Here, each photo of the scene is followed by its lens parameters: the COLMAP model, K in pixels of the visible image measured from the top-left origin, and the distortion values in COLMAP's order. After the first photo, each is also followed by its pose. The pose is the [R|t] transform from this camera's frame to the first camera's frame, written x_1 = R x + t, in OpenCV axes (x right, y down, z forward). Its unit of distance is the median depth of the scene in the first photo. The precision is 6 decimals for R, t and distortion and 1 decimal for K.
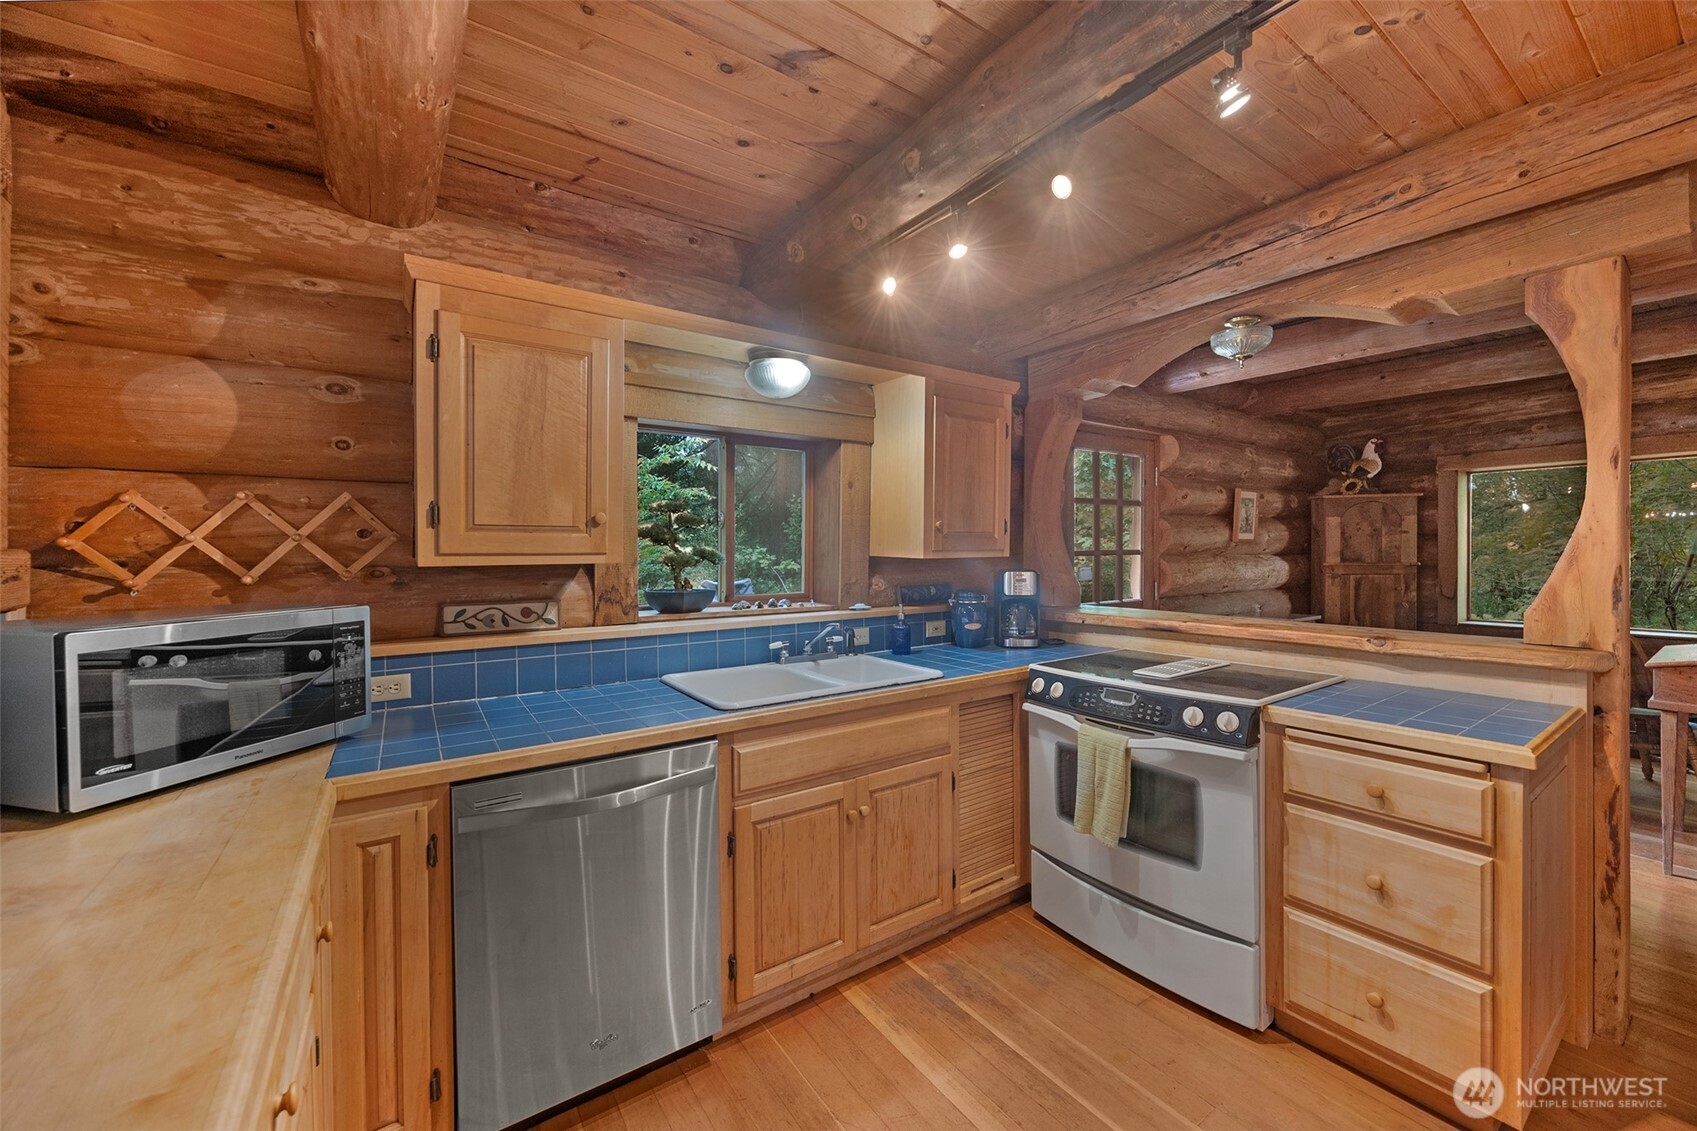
lens RADIAL K [[673.5, 0, 803.3], [0, 673.5, 544.9], [0, 0, 1]] dist [-0.002664, -0.000490]
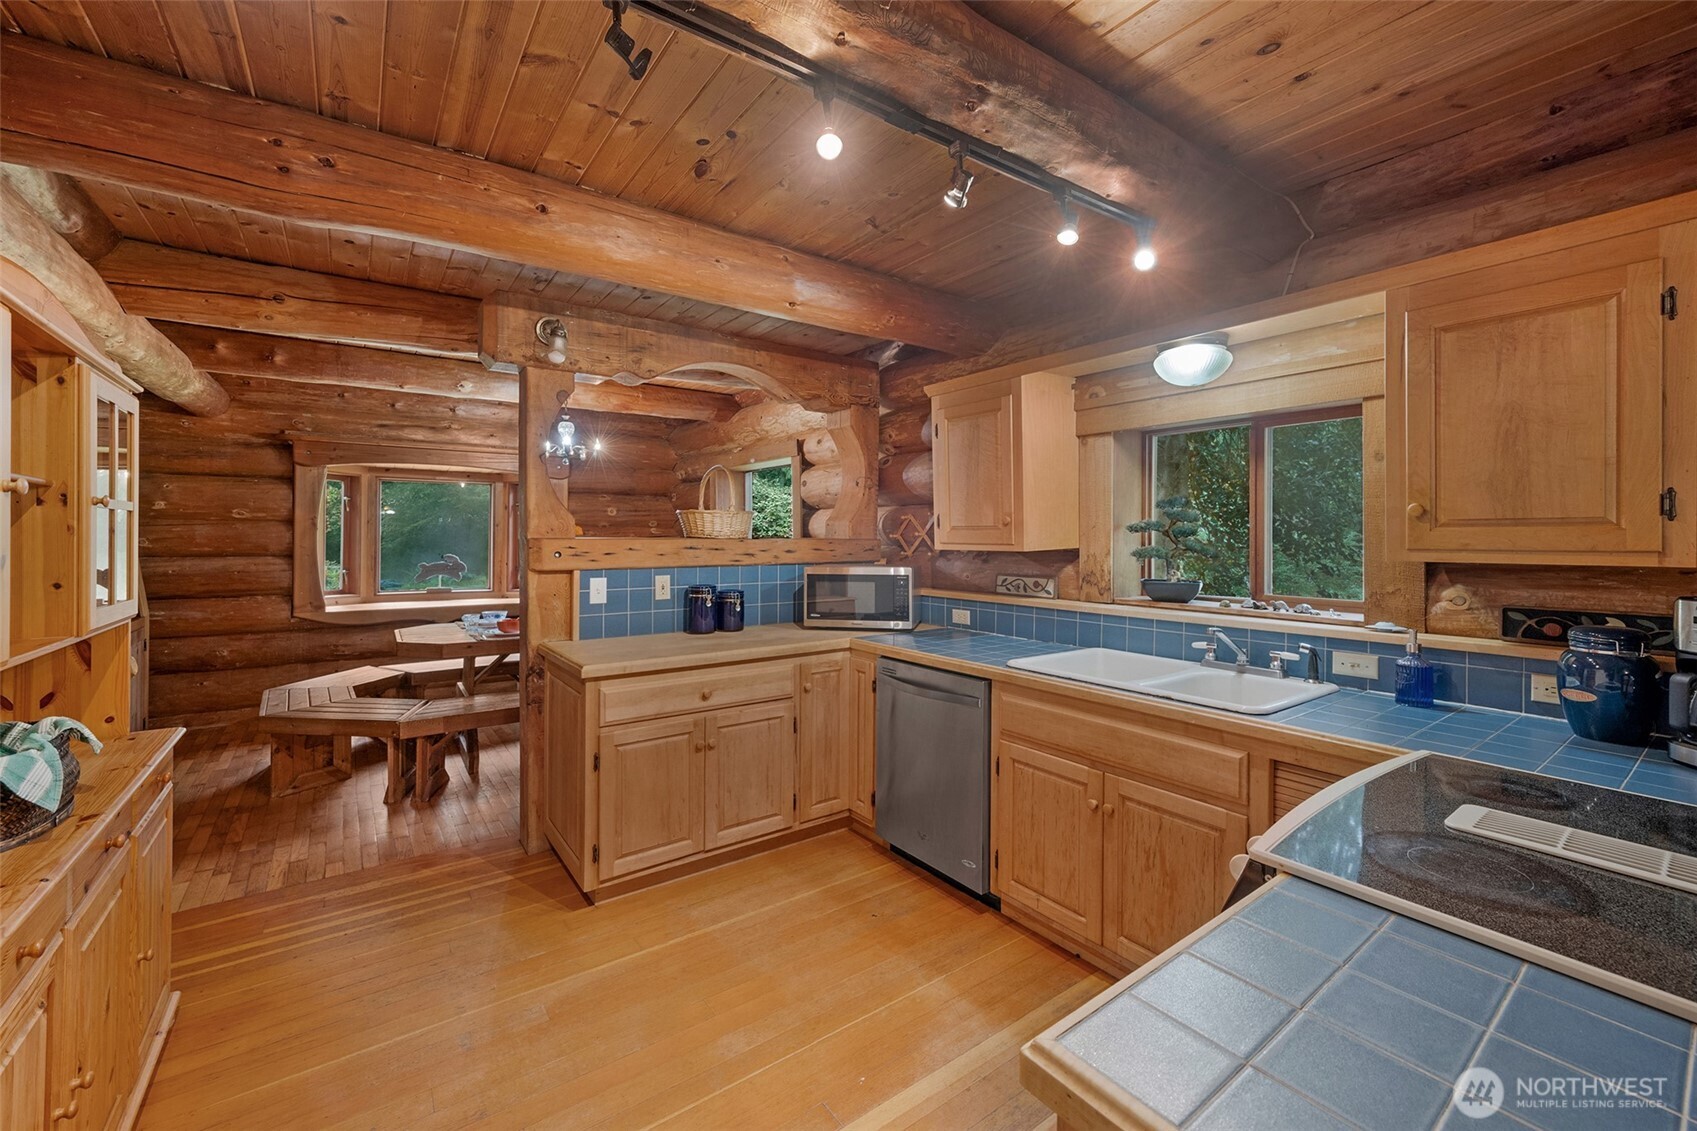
lens RADIAL K [[673.5, 0, 930.0], [0, 673.5, 532.1], [0, 0, 1]] dist [-0.002664, -0.000490]
pose [[0.125774, -0.000308, -0.992059, 0.979772], [0.002813, 0.999996, 0.000046, -0.012537], [0.992055, -0.002796, 0.125774, 0.582092]]
